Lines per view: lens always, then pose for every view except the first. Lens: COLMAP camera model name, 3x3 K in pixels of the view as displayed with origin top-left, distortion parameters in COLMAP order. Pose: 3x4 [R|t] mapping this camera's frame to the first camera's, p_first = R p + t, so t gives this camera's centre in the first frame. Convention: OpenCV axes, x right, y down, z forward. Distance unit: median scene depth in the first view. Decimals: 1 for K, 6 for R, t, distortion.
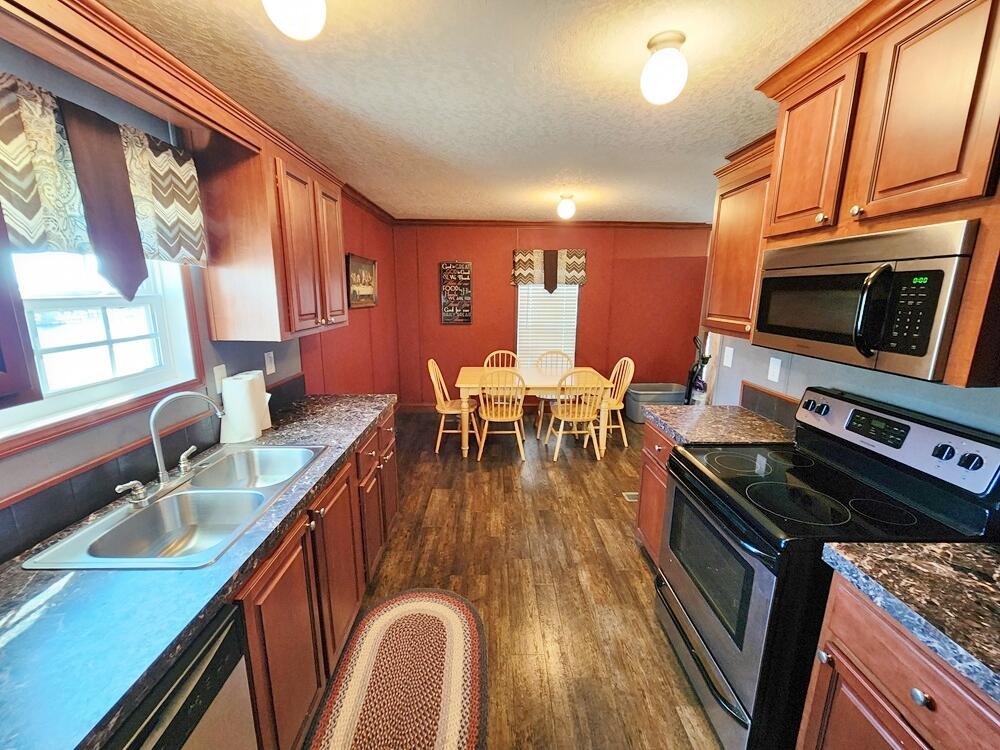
lens RADIAL K [[414.0, 0, 498.4], [0, 414.0, 377.5], [0, 0, 1]] dist [-0.003902, 0.000829]
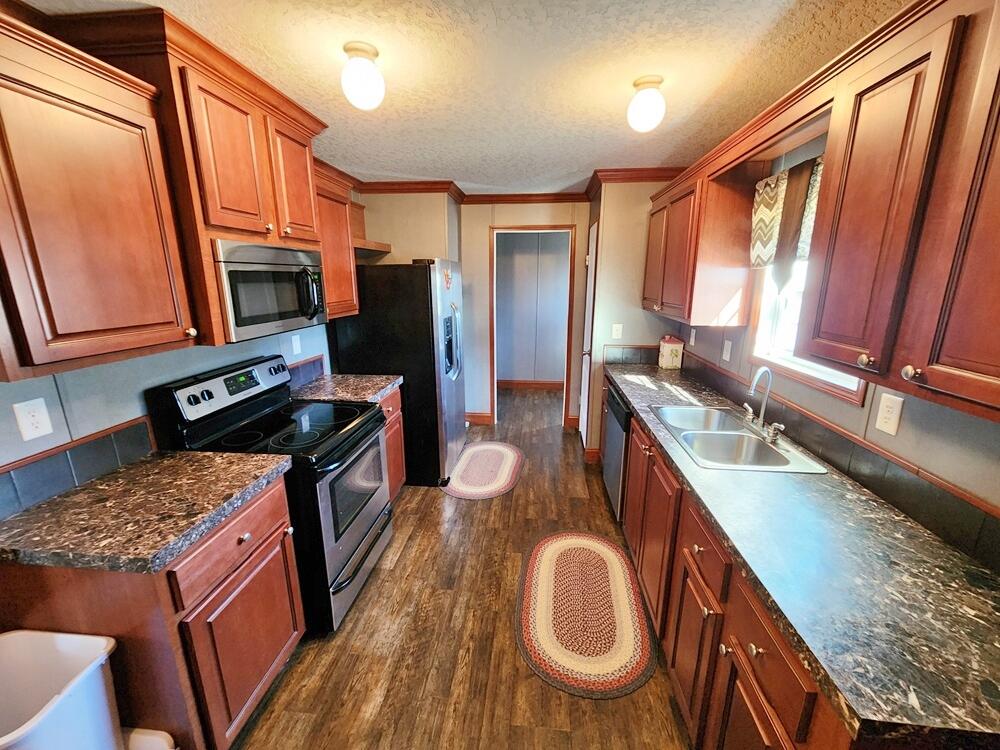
lens RADIAL K [[414.0, 0, 497.9], [0, 414.0, 379.6], [0, 0, 1]] dist [-0.003902, 0.000829]
pose [[-0.993252, -0.034563, 0.110707, -0.080122], [0.017296, 0.899743, 0.436078, -0.428282], [-0.114680, 0.435050, -0.893073, 1.928117]]
